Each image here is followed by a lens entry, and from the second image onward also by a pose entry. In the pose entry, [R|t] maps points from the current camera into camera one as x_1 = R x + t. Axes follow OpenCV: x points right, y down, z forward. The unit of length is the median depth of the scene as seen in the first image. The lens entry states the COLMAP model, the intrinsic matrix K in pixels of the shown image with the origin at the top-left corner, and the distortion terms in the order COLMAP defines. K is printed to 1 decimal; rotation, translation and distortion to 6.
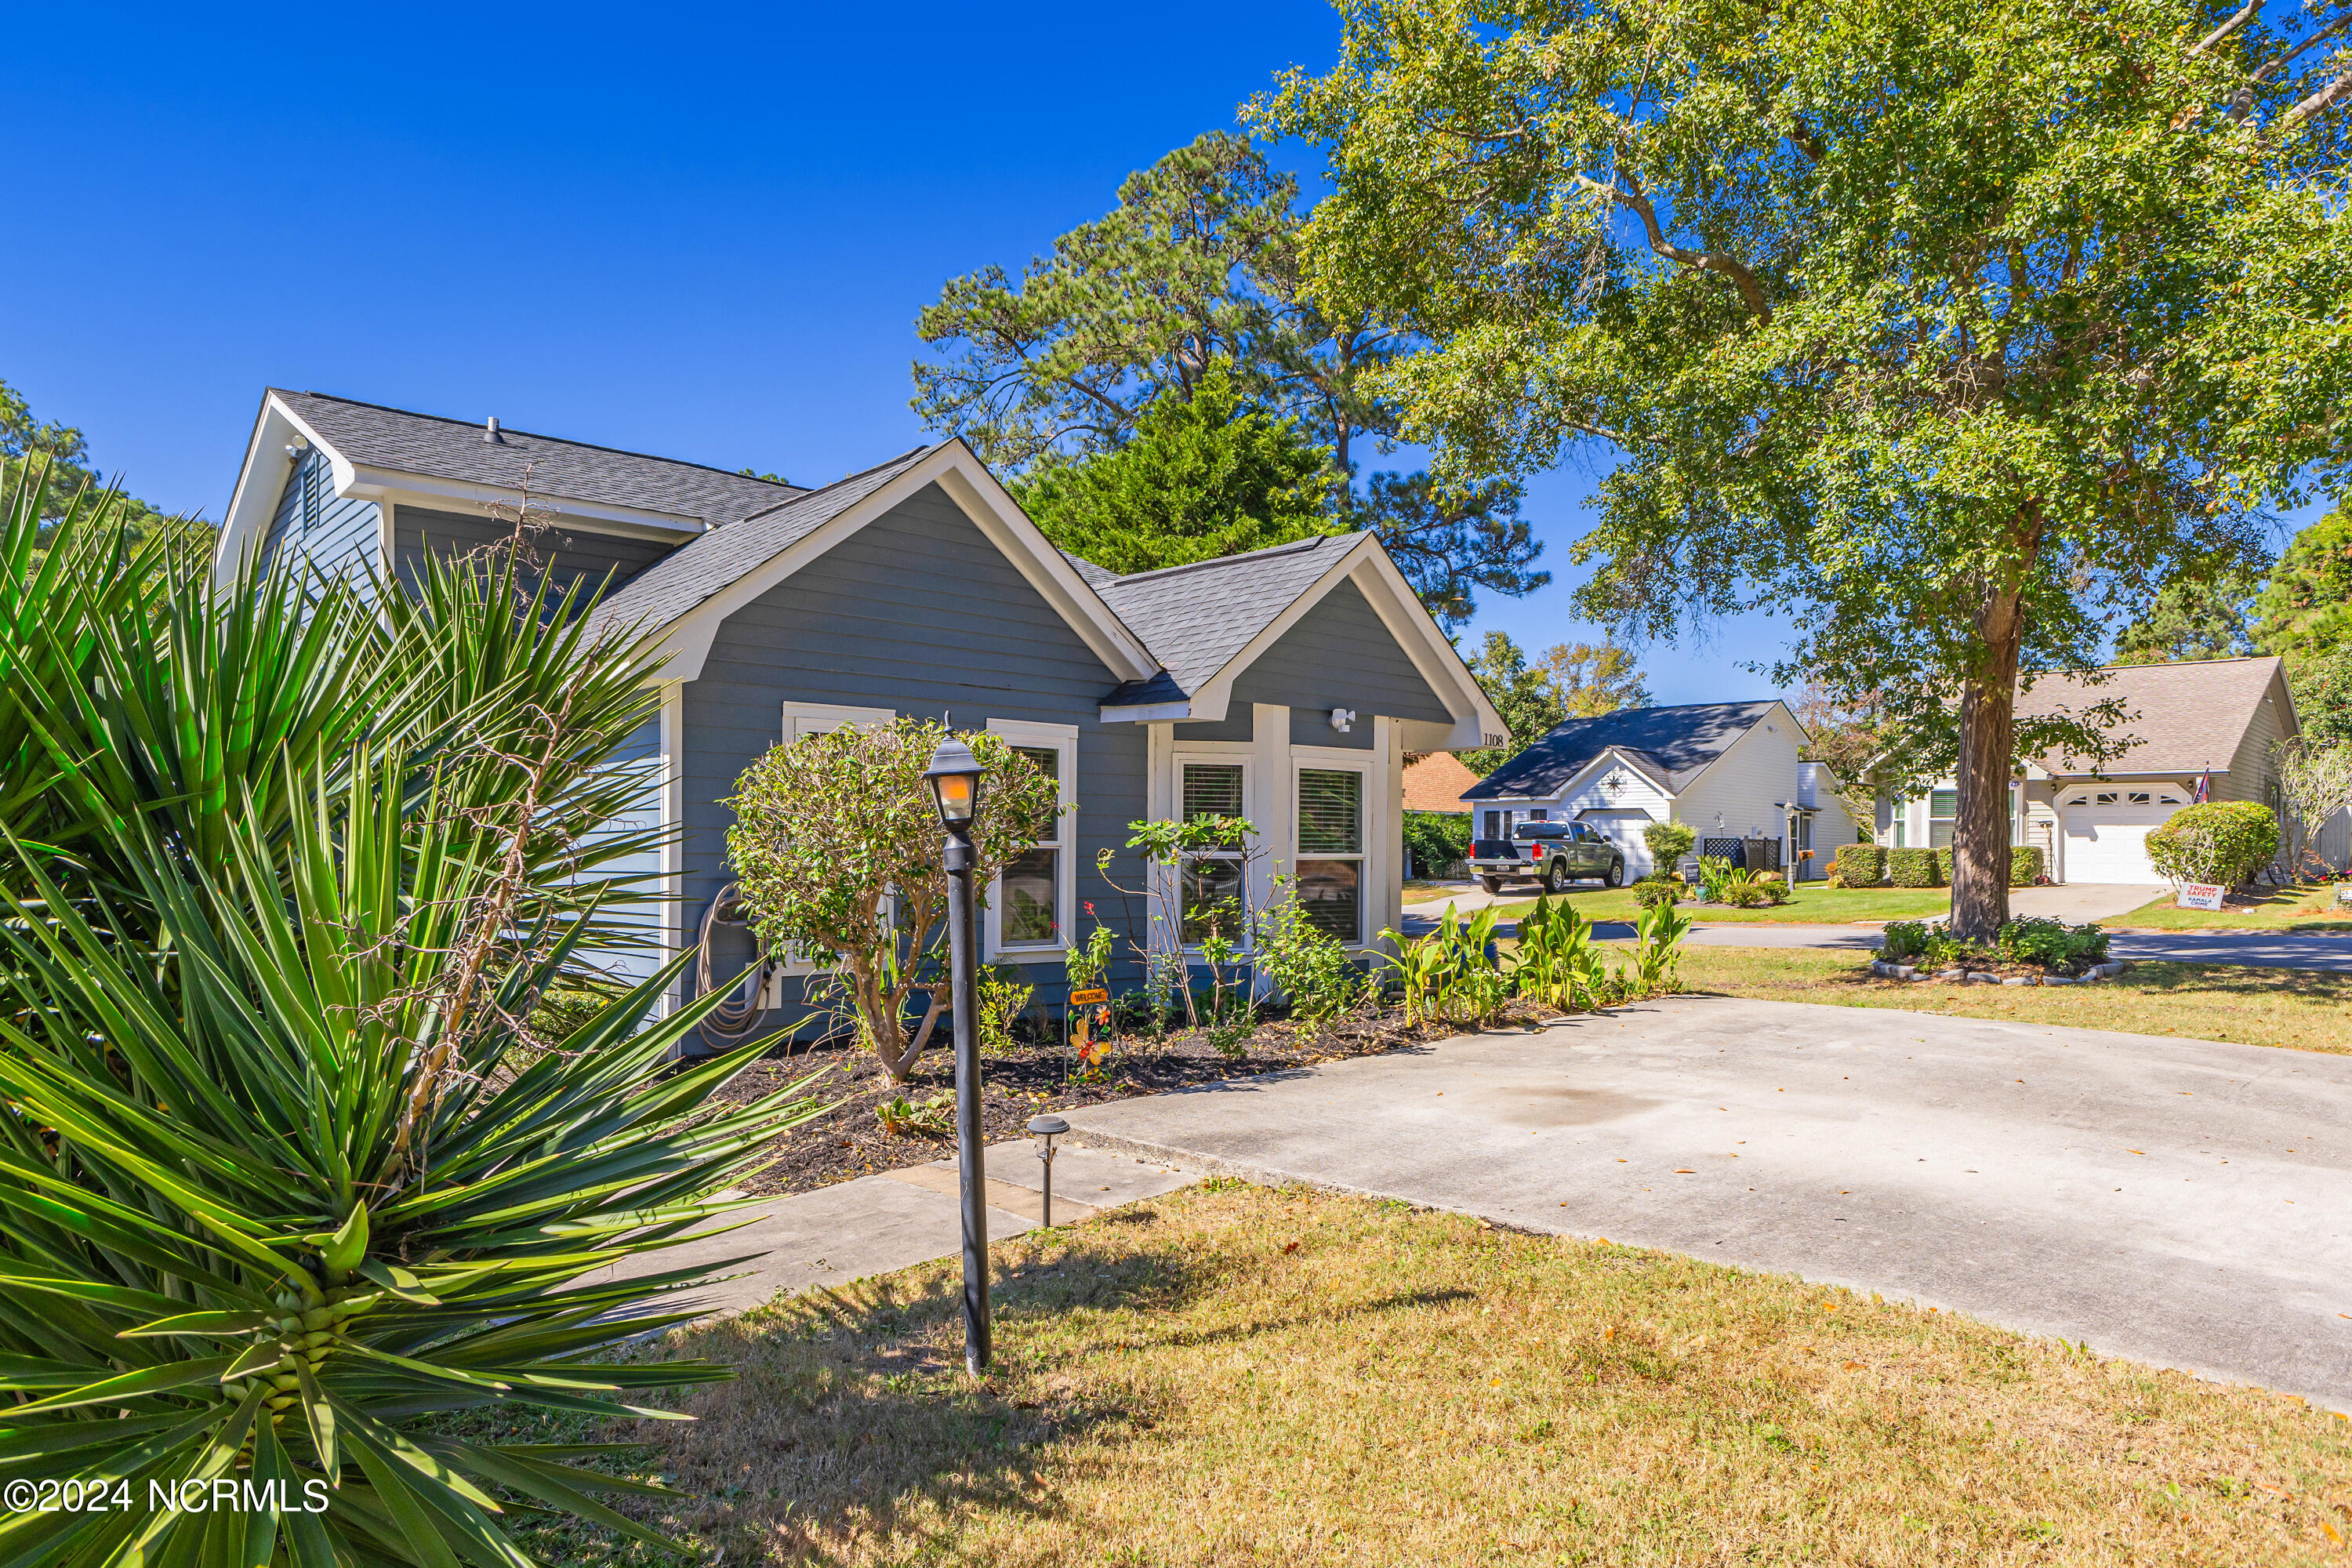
lens RADIAL K [[1283.7, 0, 1176.0], [0, 1283.7, 784.0], [0, 0, 1]] dist [0.002802, 0.000060]
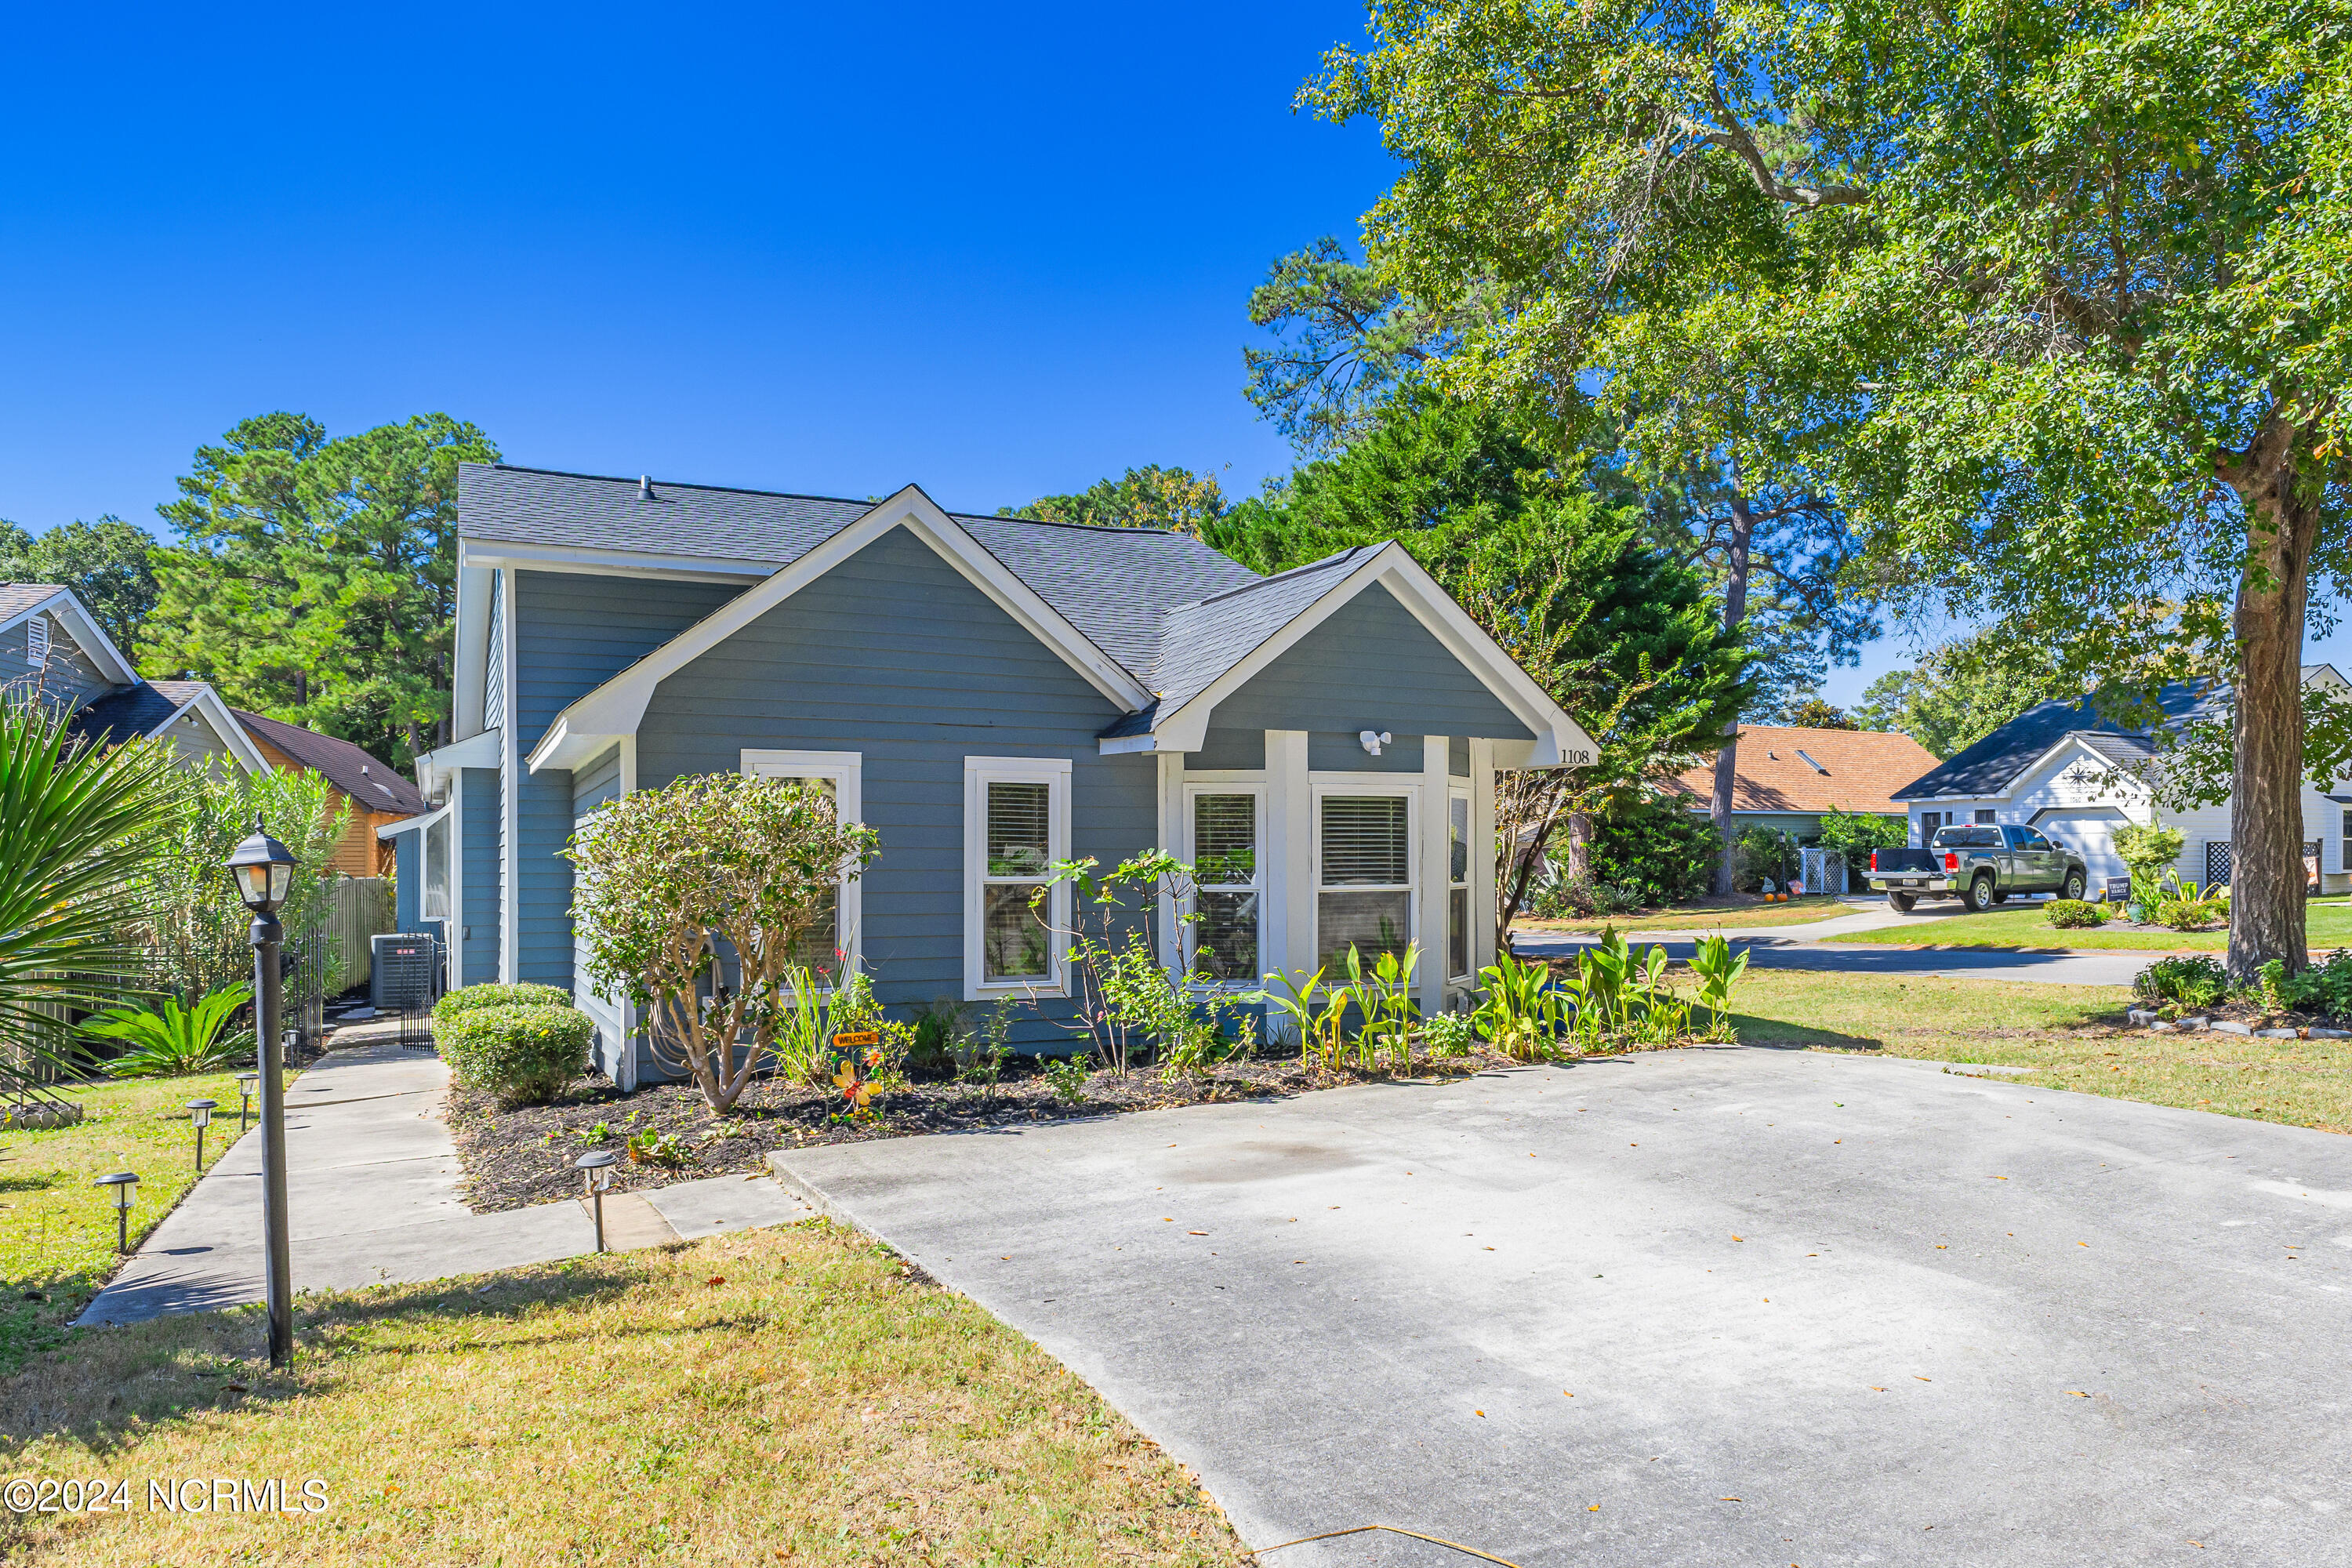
lens RADIAL K [[1374.9, 0, 1177.3], [0, 1374.9, 819.0], [0, 0, 1]] dist [0.000982, 0.000267]
pose [[0.972310, -0.017059, -0.233072, 0.247784], [0.020988, 0.999676, 0.014386, -0.013074], [0.232751, -0.018879, 0.972353, -0.011388]]
